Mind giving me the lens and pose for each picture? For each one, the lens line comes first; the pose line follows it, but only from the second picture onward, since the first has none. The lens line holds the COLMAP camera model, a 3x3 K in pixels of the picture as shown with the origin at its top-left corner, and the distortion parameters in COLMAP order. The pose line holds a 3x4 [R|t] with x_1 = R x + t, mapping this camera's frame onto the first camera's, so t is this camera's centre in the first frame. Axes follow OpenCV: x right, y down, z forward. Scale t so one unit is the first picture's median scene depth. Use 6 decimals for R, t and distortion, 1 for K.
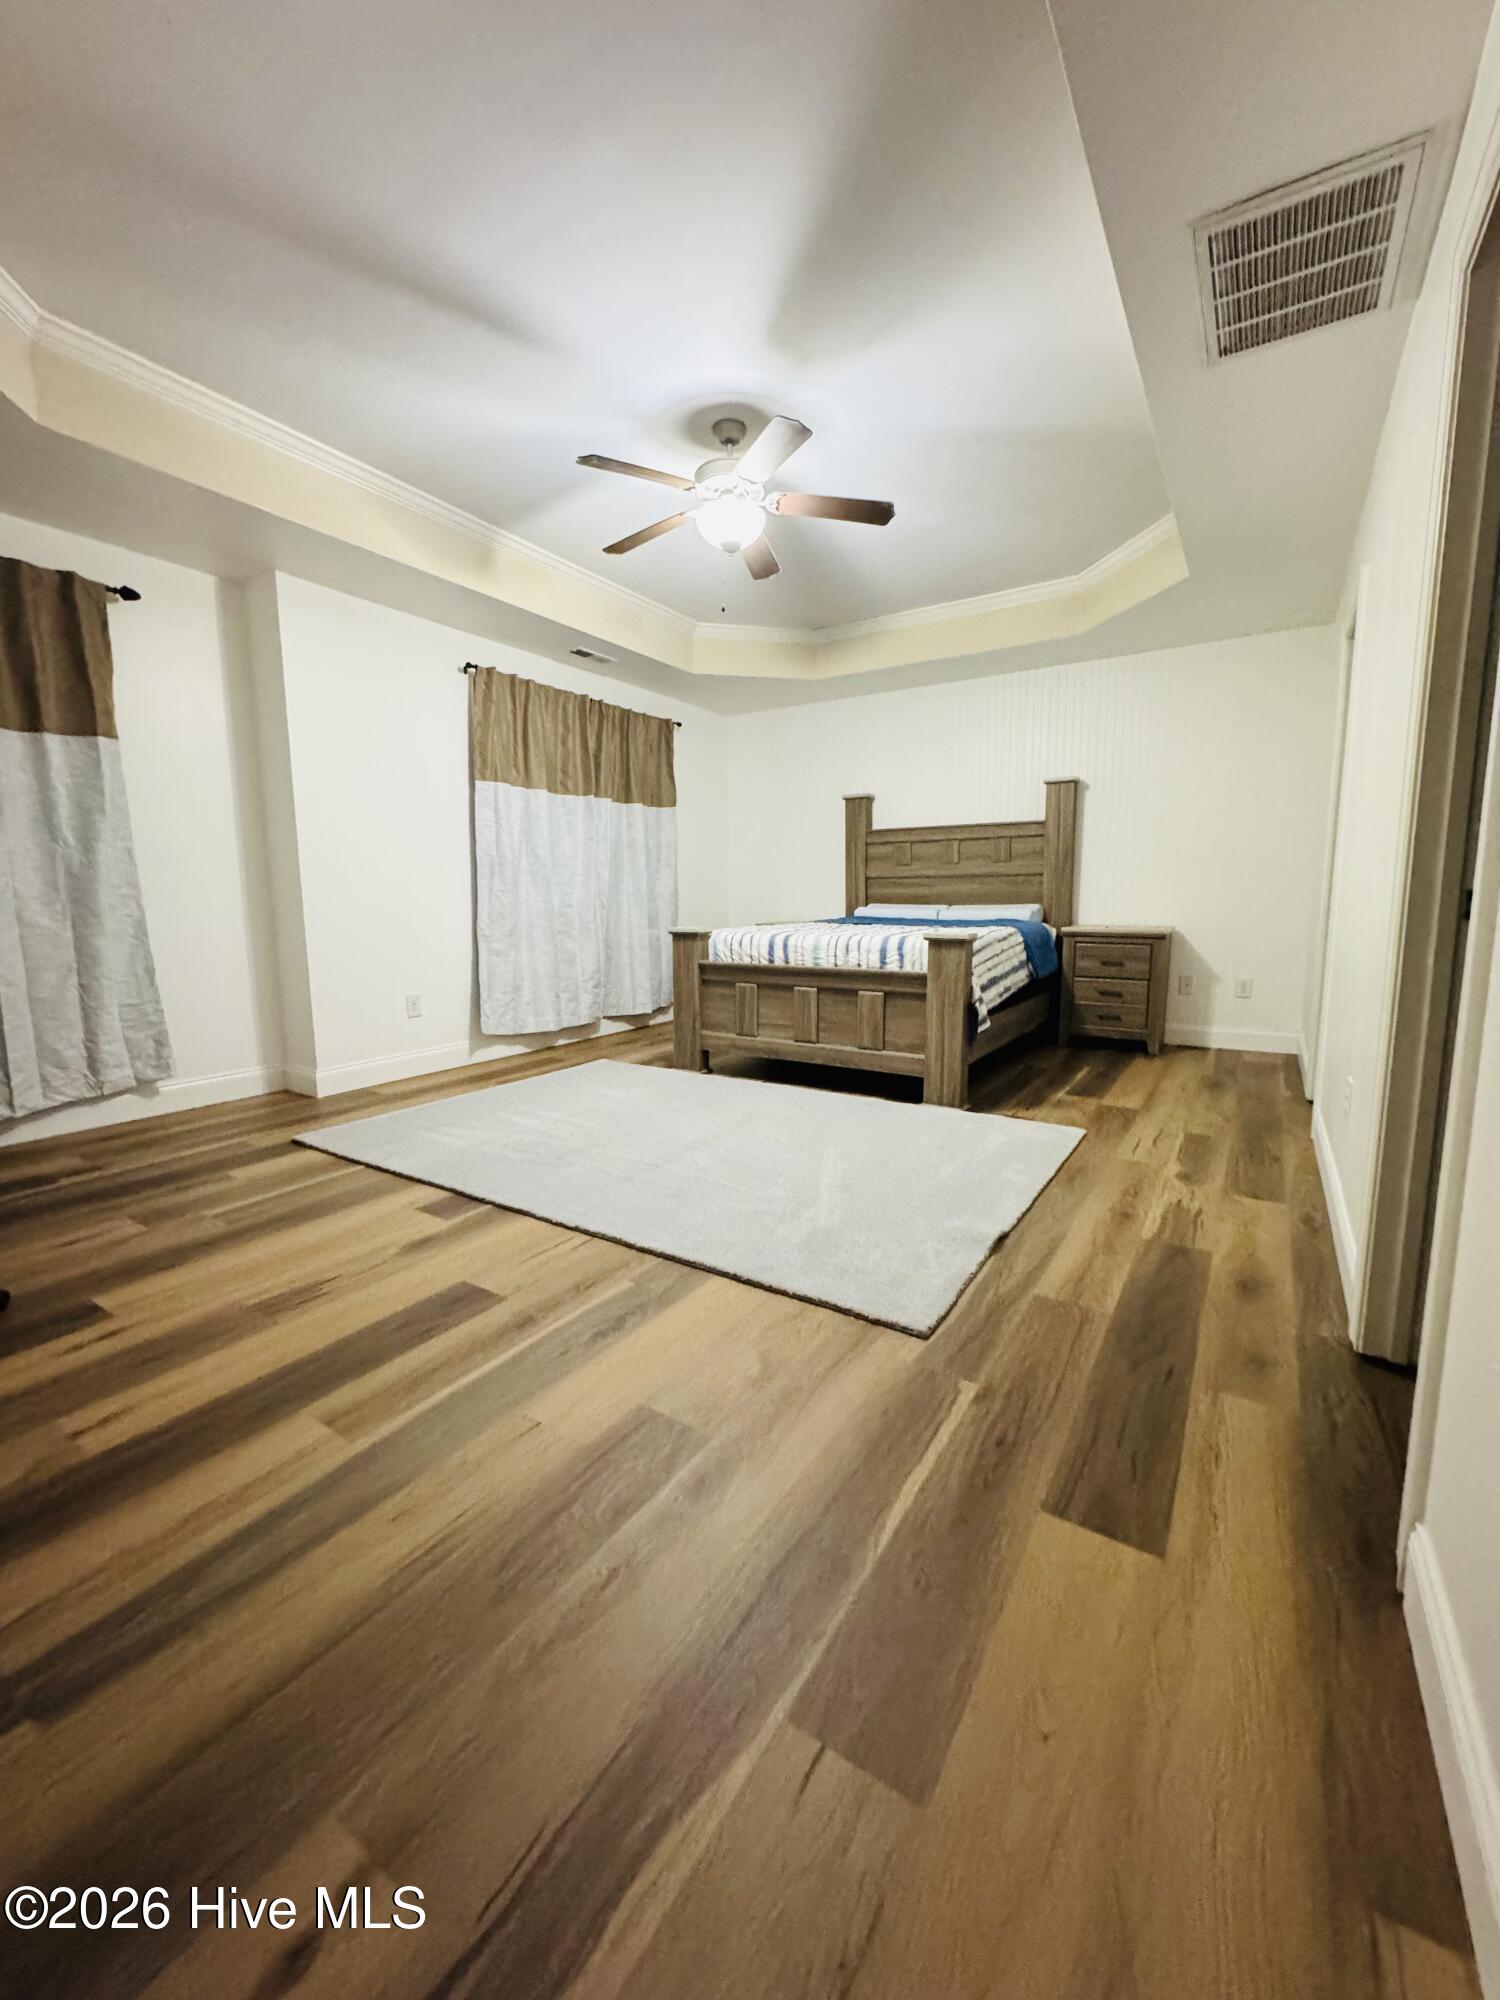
lens RADIAL K [[795.4, 0, 750.0], [0, 795.4, 1000.0], [0, 0, 1]] dist [-0.003594, 0.000375]
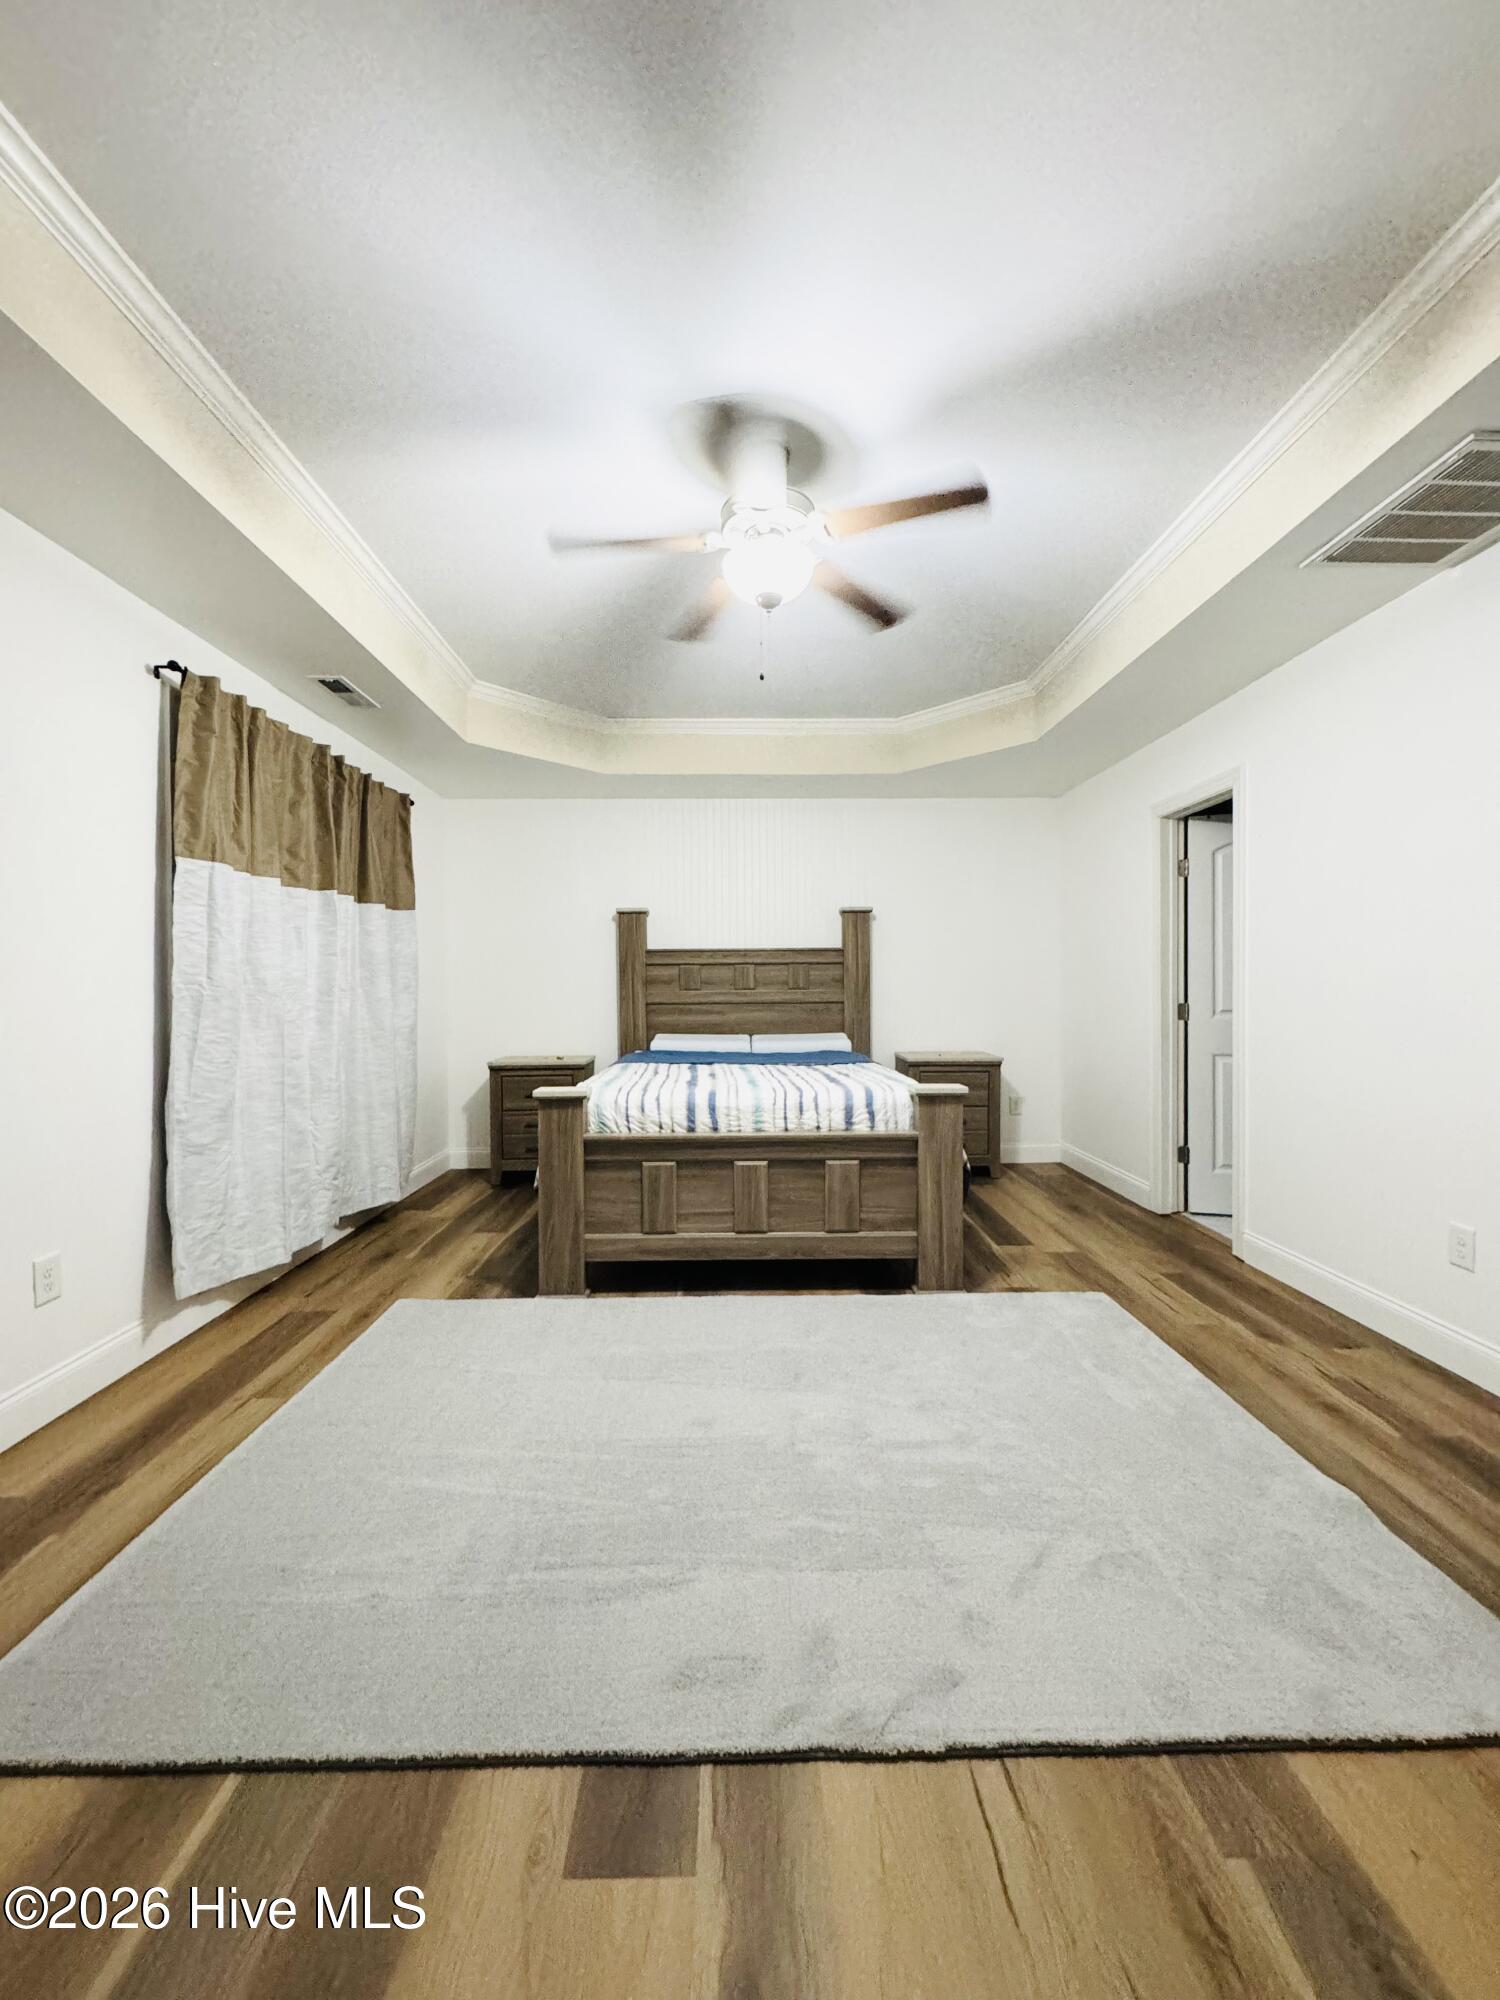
lens RADIAL K [[795.4, 0, 750.0], [0, 795.4, 1000.0], [0, 0, 1]] dist [-0.003594, 0.000375]
pose [[0.830283, -0.004122, 0.557327, -0.337181], [0.072783, 0.992211, -0.101090, -0.087111], [-0.552570, 0.124497, 0.824116, 0.318524]]
